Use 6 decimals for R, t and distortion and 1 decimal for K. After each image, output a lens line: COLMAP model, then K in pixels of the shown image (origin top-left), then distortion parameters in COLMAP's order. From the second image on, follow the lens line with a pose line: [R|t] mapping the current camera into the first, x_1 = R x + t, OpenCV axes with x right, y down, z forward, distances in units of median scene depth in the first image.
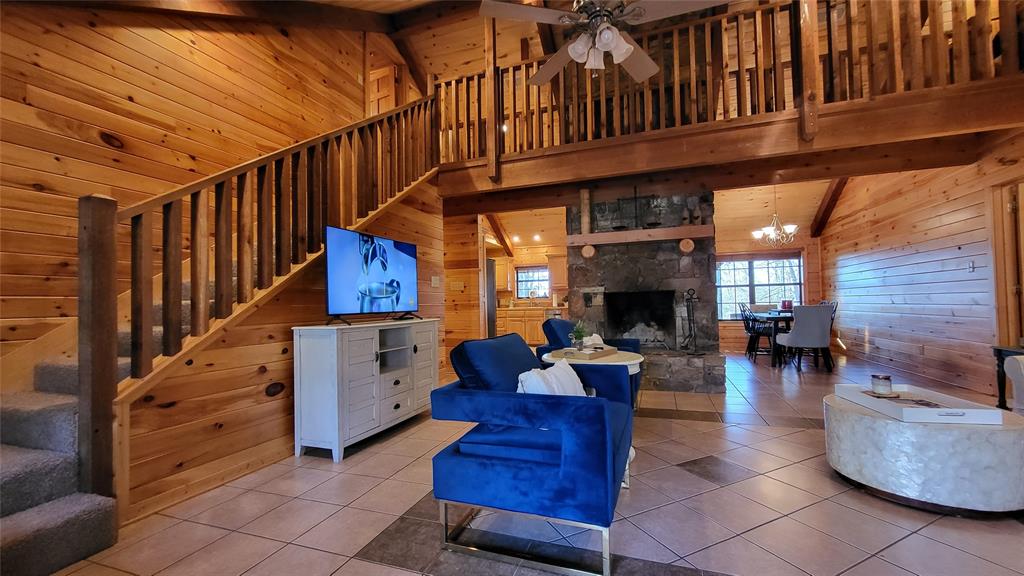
lens RADIAL K [[401.4, 0, 519.4], [0, 401.4, 291.5], [0, 0, 1]] dist [-0.001266, 0.000290]
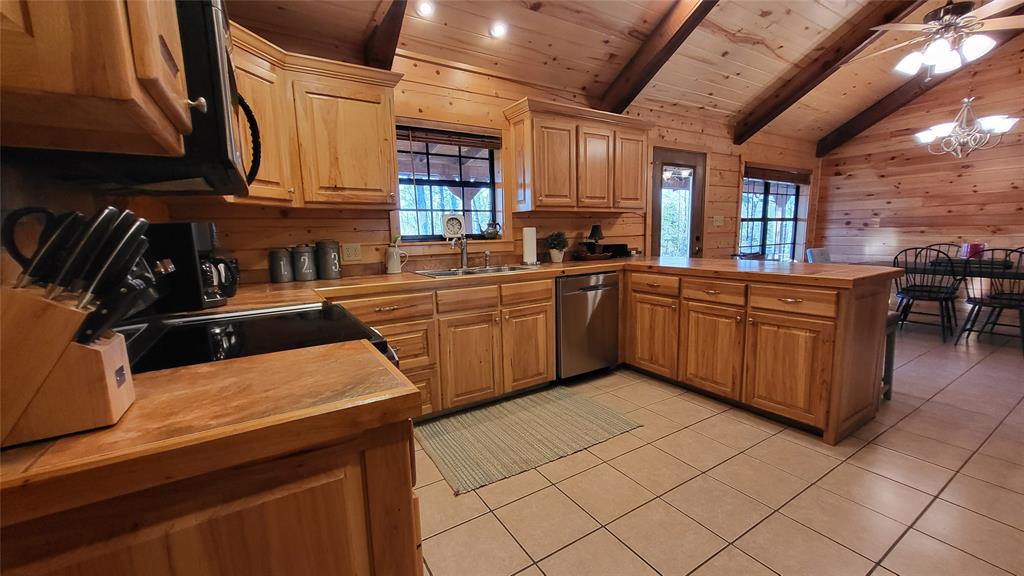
lens RADIAL K [[401.4, 0, 512.0], [0, 401.4, 289.1], [0, 0, 1]] dist [-0.001266, 0.000290]
pose [[0.633808, -0.099232, 0.767098, -0.412519], [-0.012383, 0.990308, 0.138338, 0.022277], [-0.773391, -0.097179, 0.626436, 1.641850]]
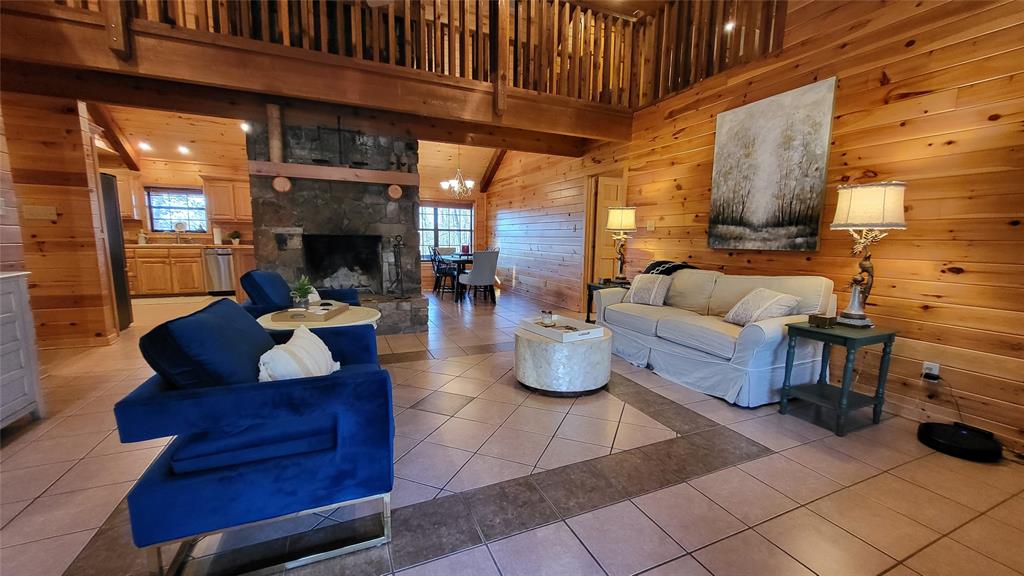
lens RADIAL K [[401.4, 0, 516.7], [0, 401.4, 291.6], [0, 0, 1]] dist [-0.001266, 0.000290]
pose [[0.727535, -0.056829, 0.683713, -0.062065], [-0.052552, 0.989019, 0.138126, -0.021387], [-0.684055, -0.136422, 0.716560, 0.034217]]
